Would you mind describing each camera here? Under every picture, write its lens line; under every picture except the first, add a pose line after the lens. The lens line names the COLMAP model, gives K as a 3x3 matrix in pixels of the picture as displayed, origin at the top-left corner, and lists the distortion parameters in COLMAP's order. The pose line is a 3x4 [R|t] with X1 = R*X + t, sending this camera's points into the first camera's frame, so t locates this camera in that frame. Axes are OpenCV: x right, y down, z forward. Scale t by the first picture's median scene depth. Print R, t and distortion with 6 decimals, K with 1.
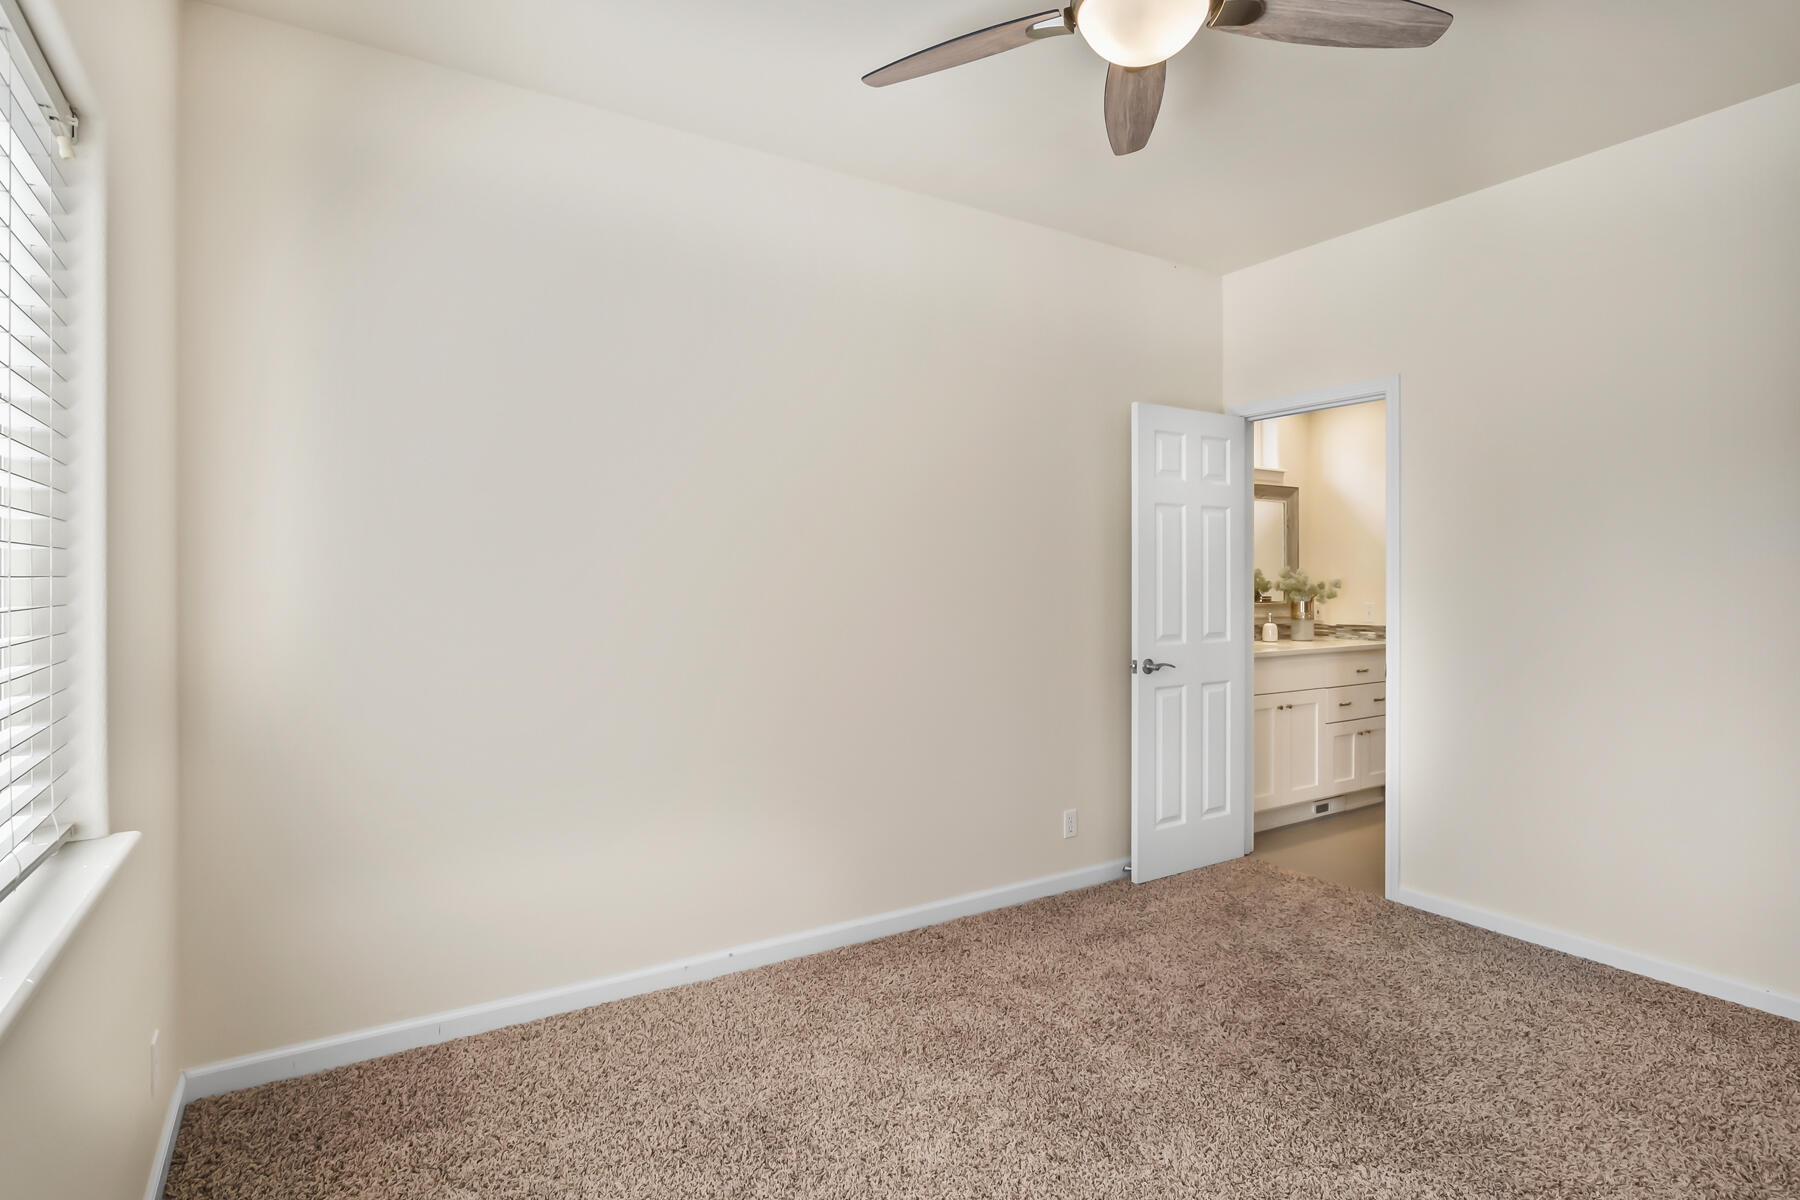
lens RADIAL K [[935.5, 0, 900.0], [0, 935.5, 600.0], [0, 0, 1]] dist [-0.031610, 0.014399]
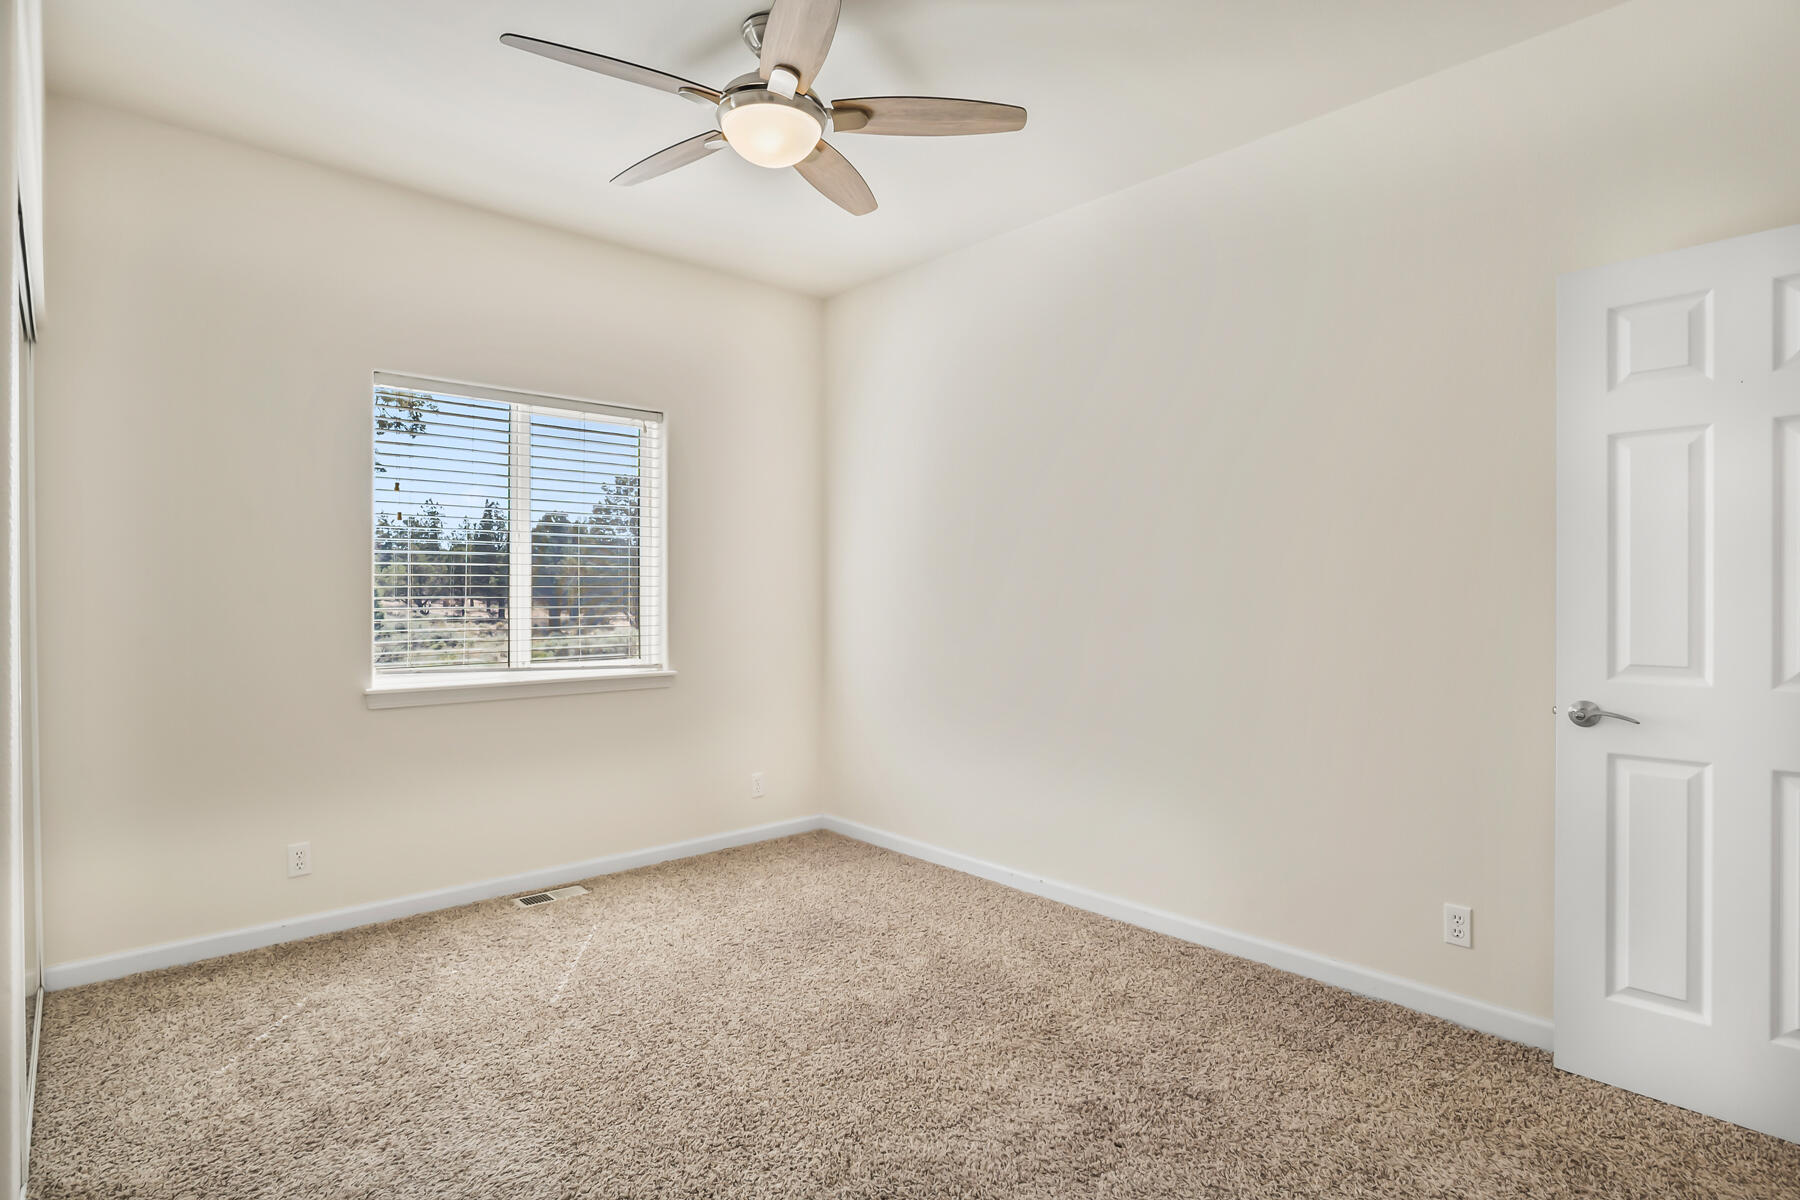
lens RADIAL K [[935.5, 0, 900.0], [0, 935.5, 600.0], [0, 0, 1]] dist [-0.031610, 0.014399]
pose [[0.130736, 0.008065, -0.991384, 0.826333], [0.005611, 0.999945, 0.008874, -0.010138], [0.991401, -0.006723, 0.130683, 0.508451]]
